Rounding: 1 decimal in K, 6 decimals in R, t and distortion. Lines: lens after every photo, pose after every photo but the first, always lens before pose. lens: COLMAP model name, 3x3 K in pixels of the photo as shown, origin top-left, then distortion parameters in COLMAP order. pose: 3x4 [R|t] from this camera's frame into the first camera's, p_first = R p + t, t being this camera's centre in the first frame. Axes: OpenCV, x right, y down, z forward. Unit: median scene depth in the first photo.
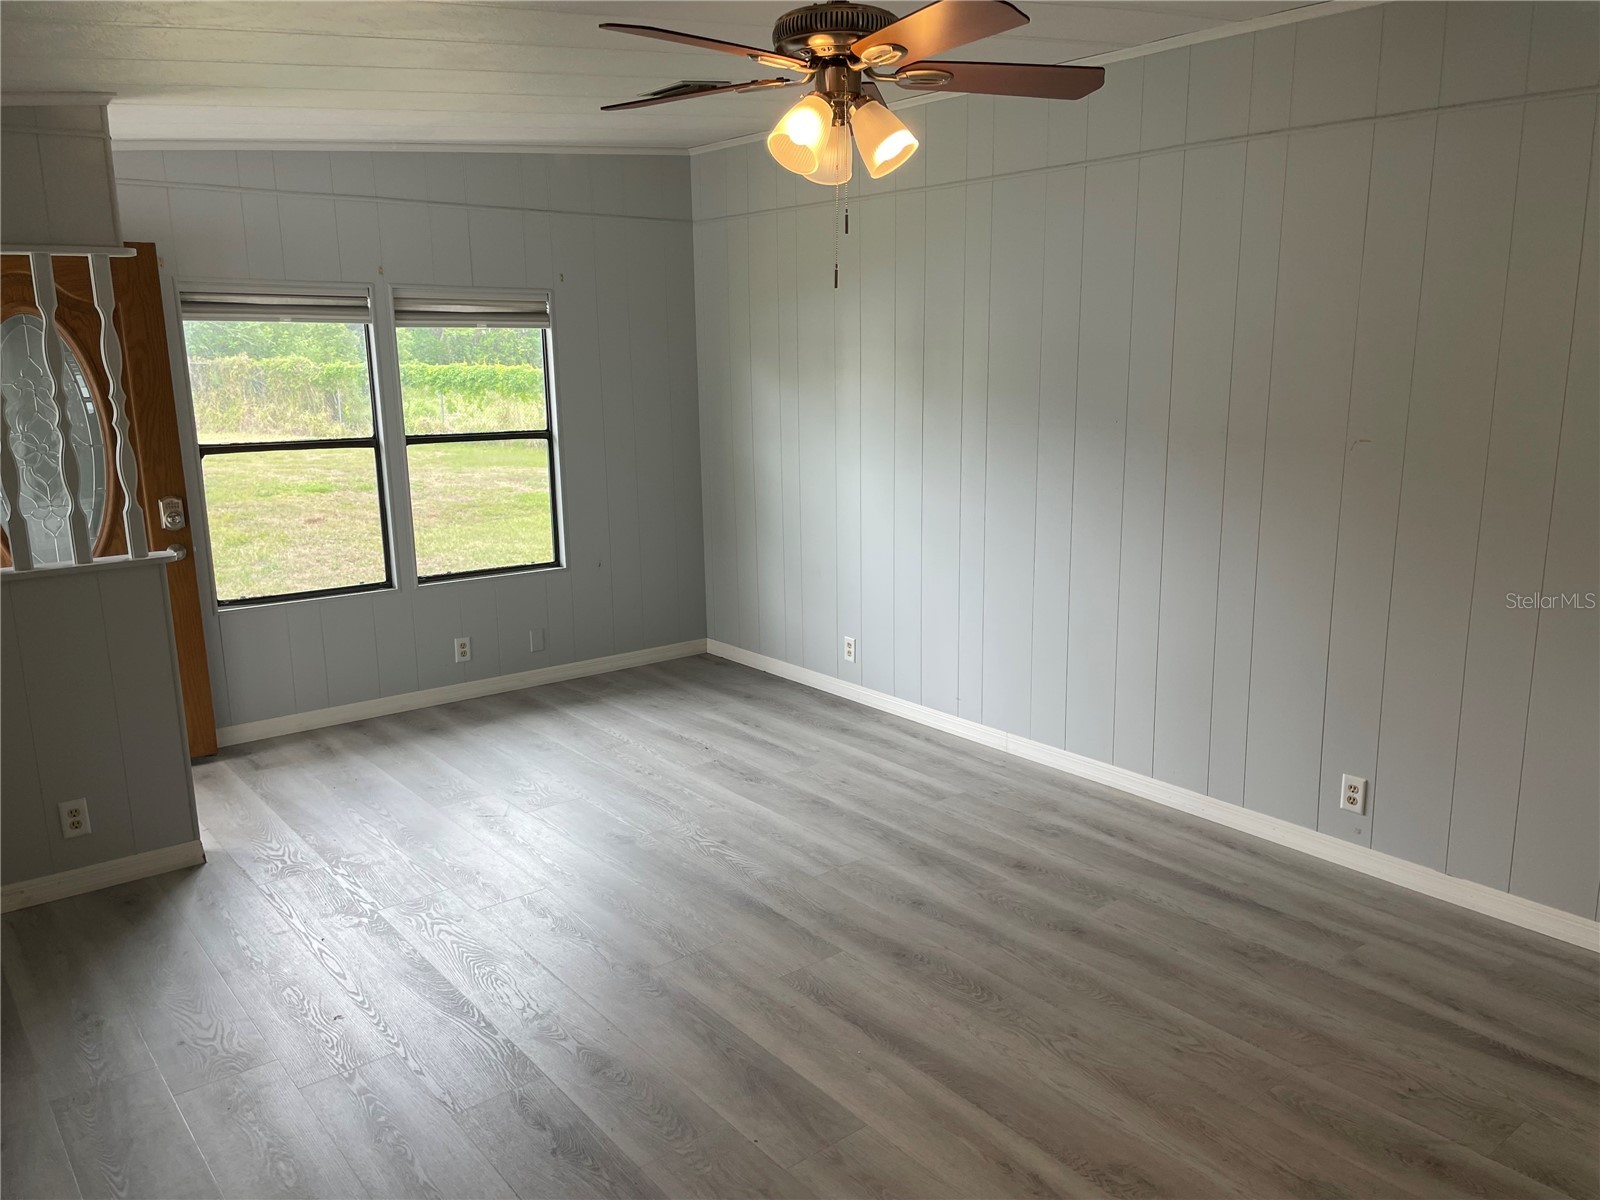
lens RADIAL K [[1210.7, 0, 800.0], [0, 1210.7, 600.0], [0, 0, 1]] dist [0.120476, -0.147156]
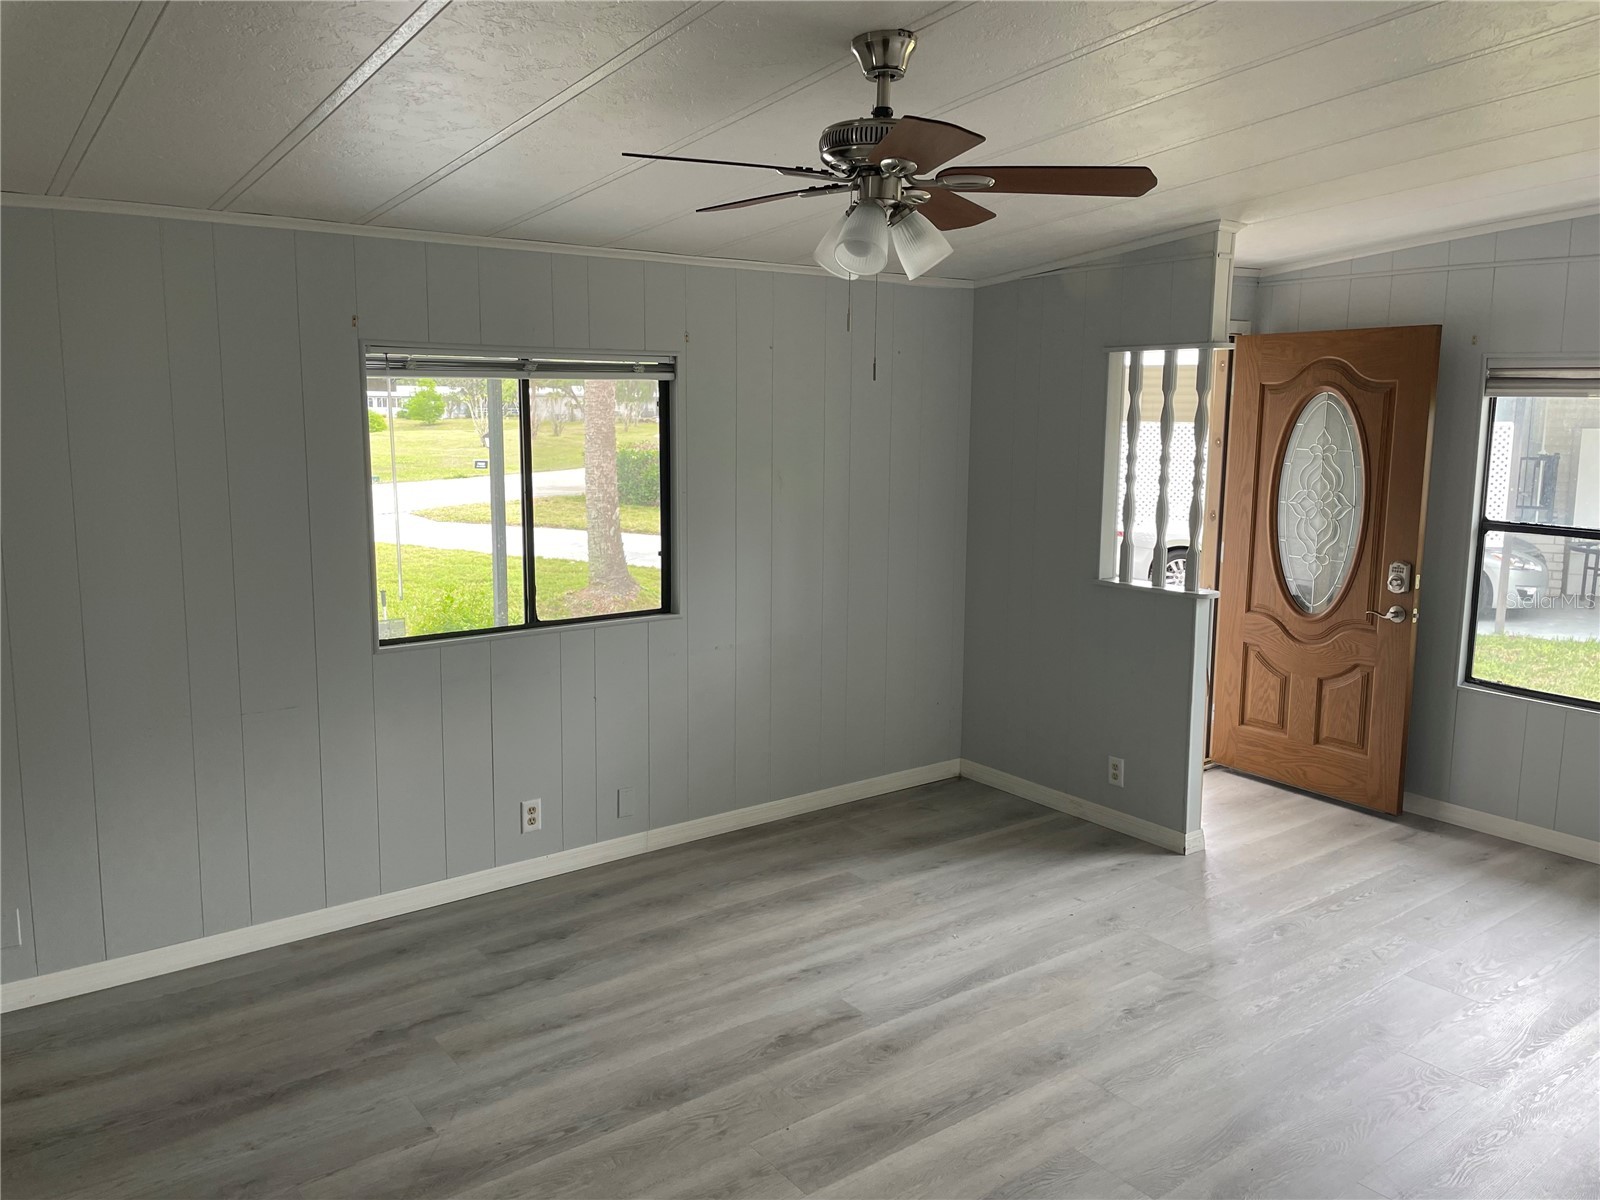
lens RADIAL K [[1210.7, 0, 800.0], [0, 1210.7, 600.0], [0, 0, 1]] dist [0.120476, -0.147156]
pose [[-0.027080, 0.171754, -0.984768, 0.739627], [-0.217467, 0.960523, 0.173505, -0.166840], [0.975692, 0.218853, 0.011340, 0.667353]]
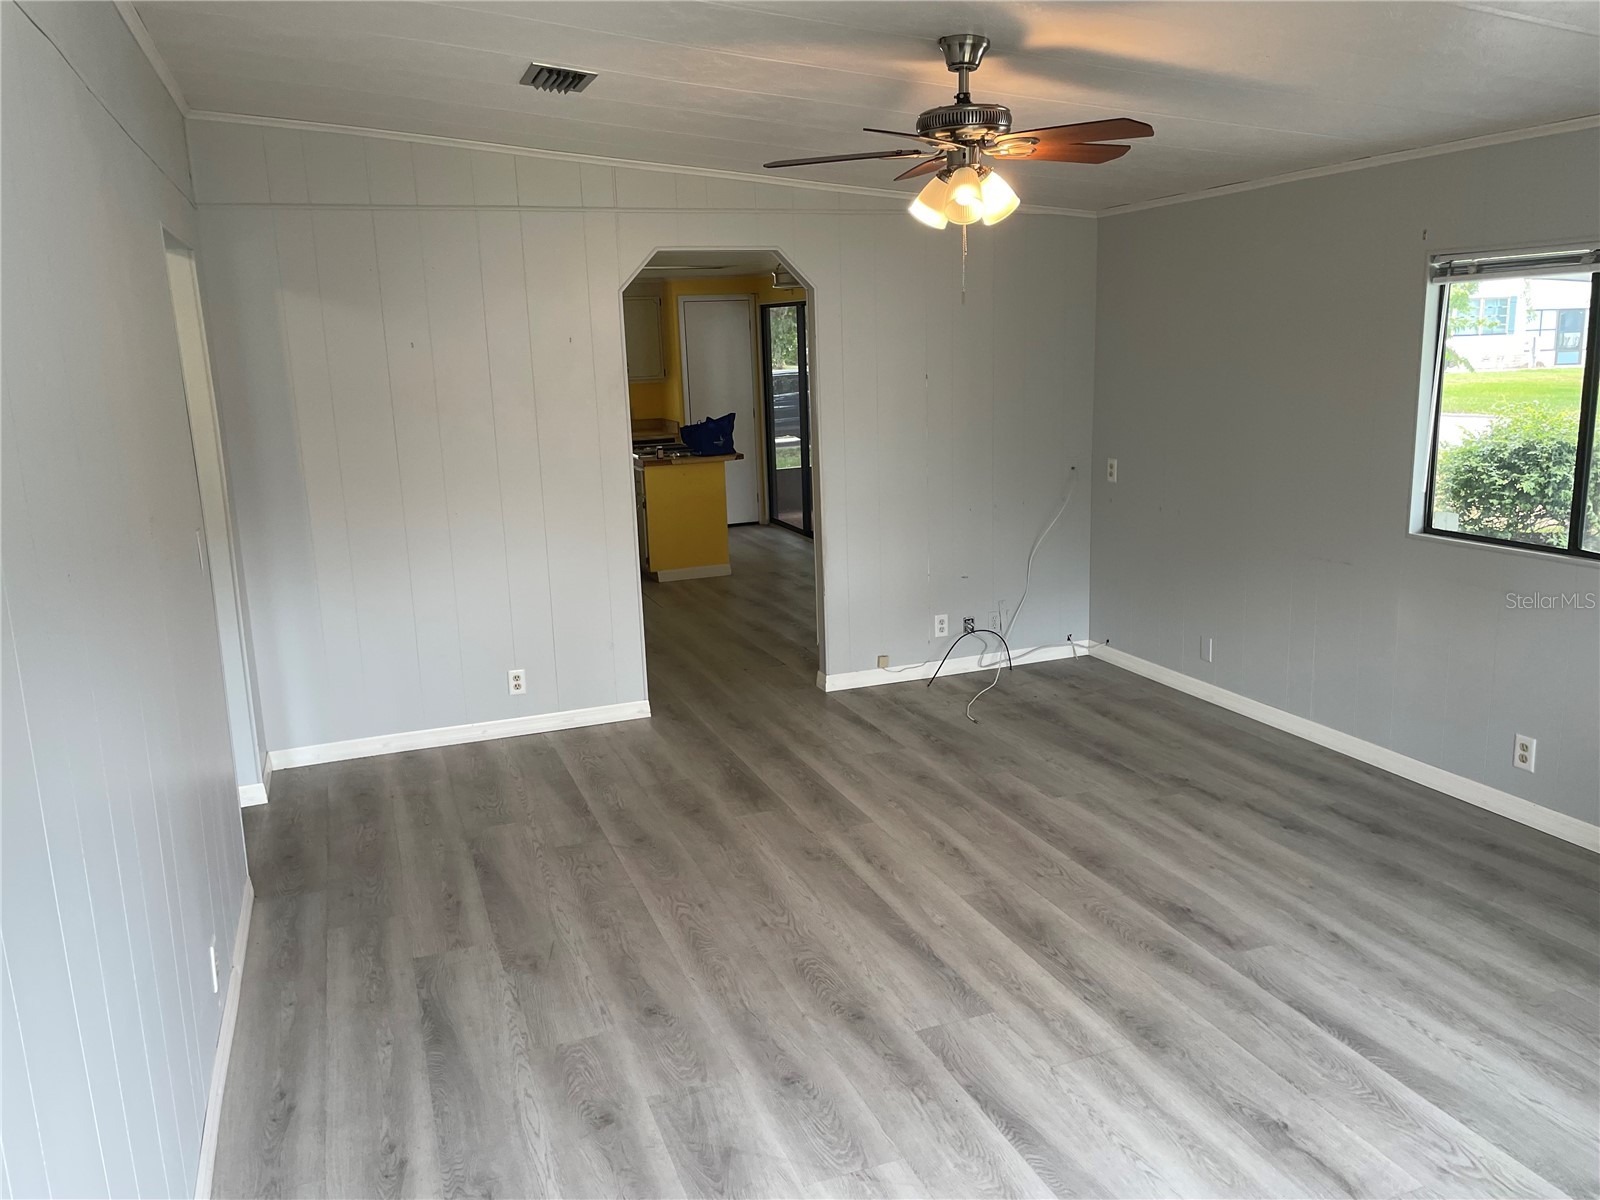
lens RADIAL K [[1211.9, 0, 803.7], [0, 1211.9, 575.5], [0, 0, 1]] dist [0.119813, -0.143001]
pose [[-0.952678, -0.015185, 0.303601, -0.149458], [0.105110, 0.920689, 0.375876, -0.352205], [-0.285230, 0.390001, -0.875525, 1.630350]]
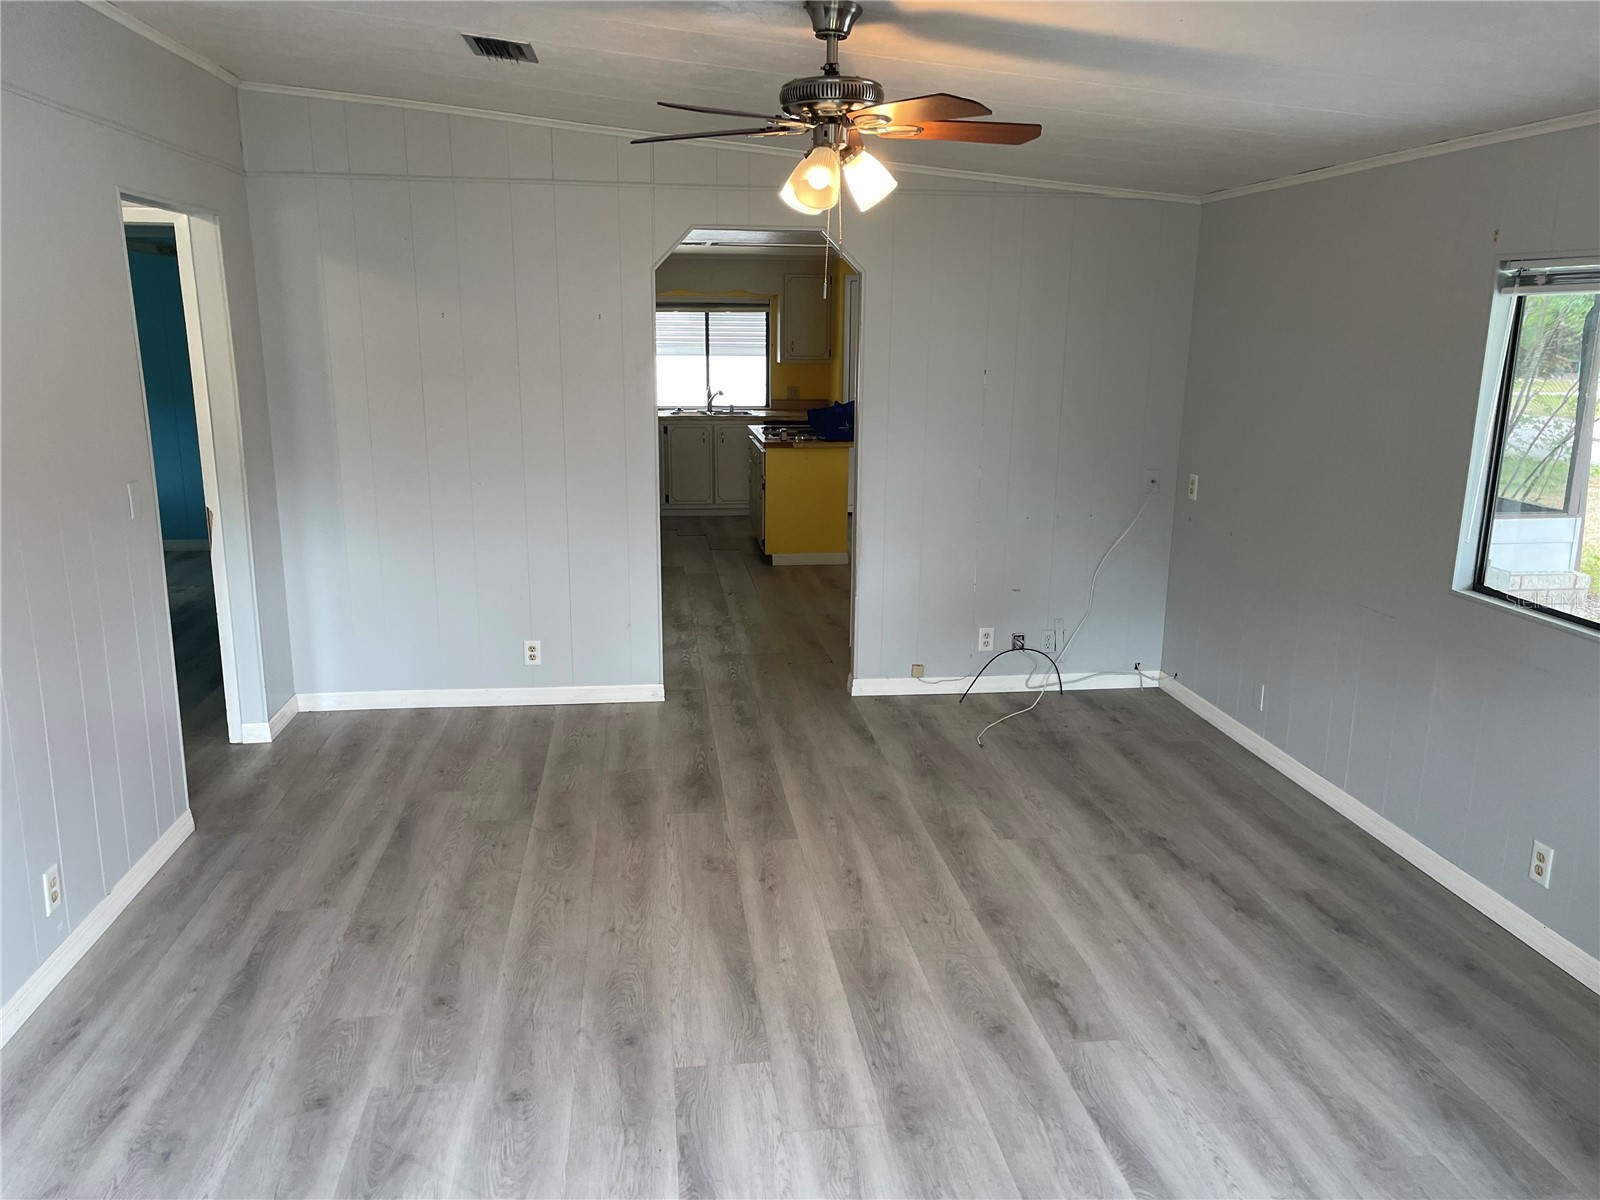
lens RADIAL K [[1210.7, 0, 800.0], [0, 1210.7, 600.0], [0, 0, 1]] dist [0.120476, -0.147156]
pose [[-0.855256, -0.112814, 0.505776, -0.419317], [0.107291, 0.916318, 0.385812, -0.317460], [-0.506977, 0.384233, -0.771582, 1.445786]]
